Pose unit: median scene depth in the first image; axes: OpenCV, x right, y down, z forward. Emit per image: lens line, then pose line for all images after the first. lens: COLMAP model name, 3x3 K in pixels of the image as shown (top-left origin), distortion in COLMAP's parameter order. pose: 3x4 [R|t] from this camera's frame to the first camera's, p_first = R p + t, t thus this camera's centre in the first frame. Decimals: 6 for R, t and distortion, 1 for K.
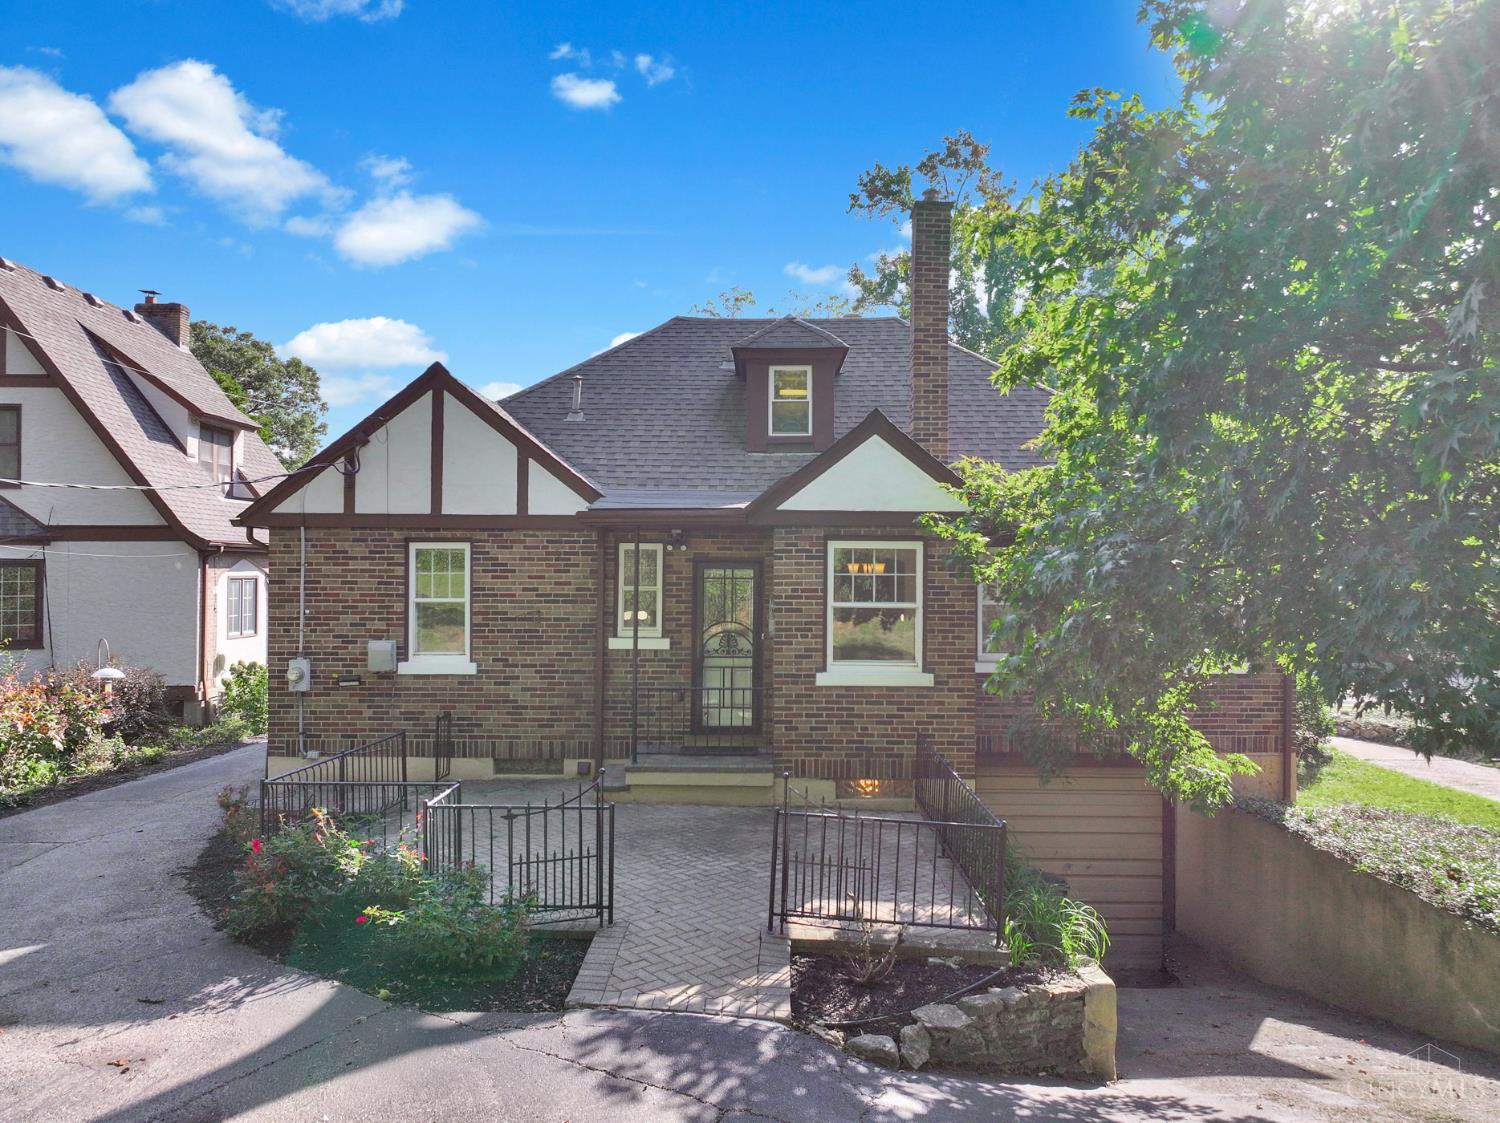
lens RADIAL K [[1047.7, 0, 749.5], [0, 1047.7, 554.9], [0, 0, 1]] dist [0.009308, 0.002551]
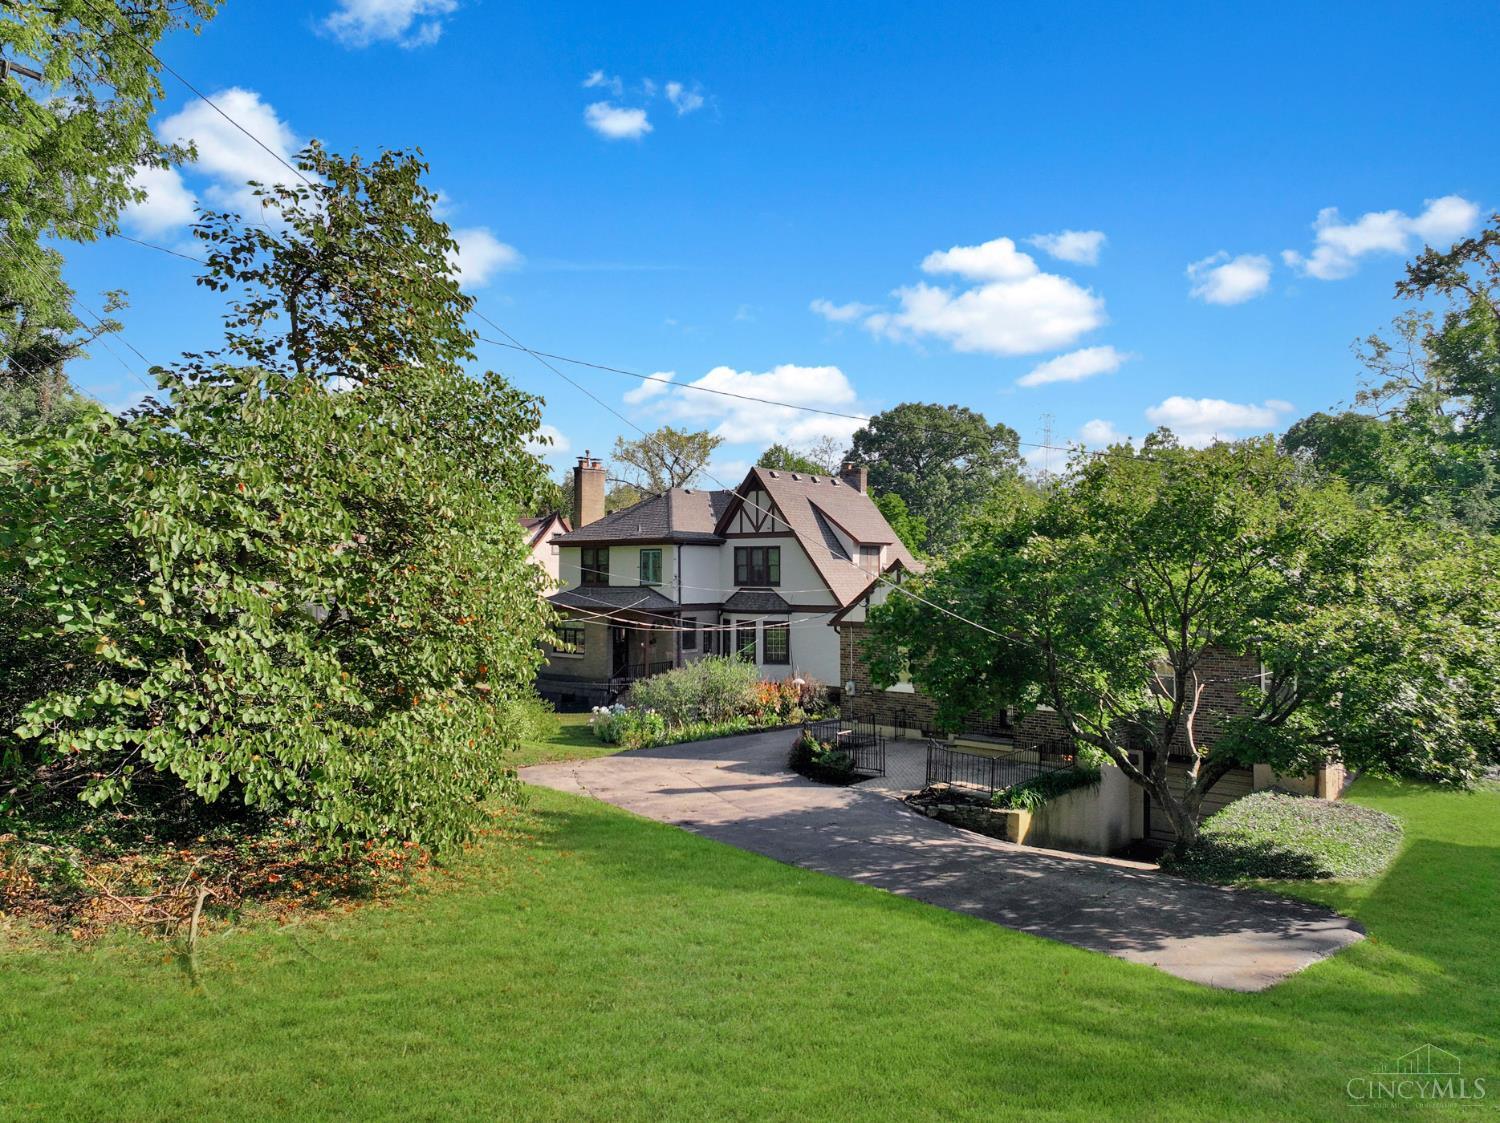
lens RADIAL K [[1047.7, 0, 749.0], [0, 1047.7, 563.3], [0, 0, 1]] dist [0.009308, 0.002551]
pose [[0.765781, -0.009676, -0.643028, 0.557499], [0.011910, 0.999929, -0.000863, -0.102448], [0.642991, -0.006997, 0.765842, -0.587117]]
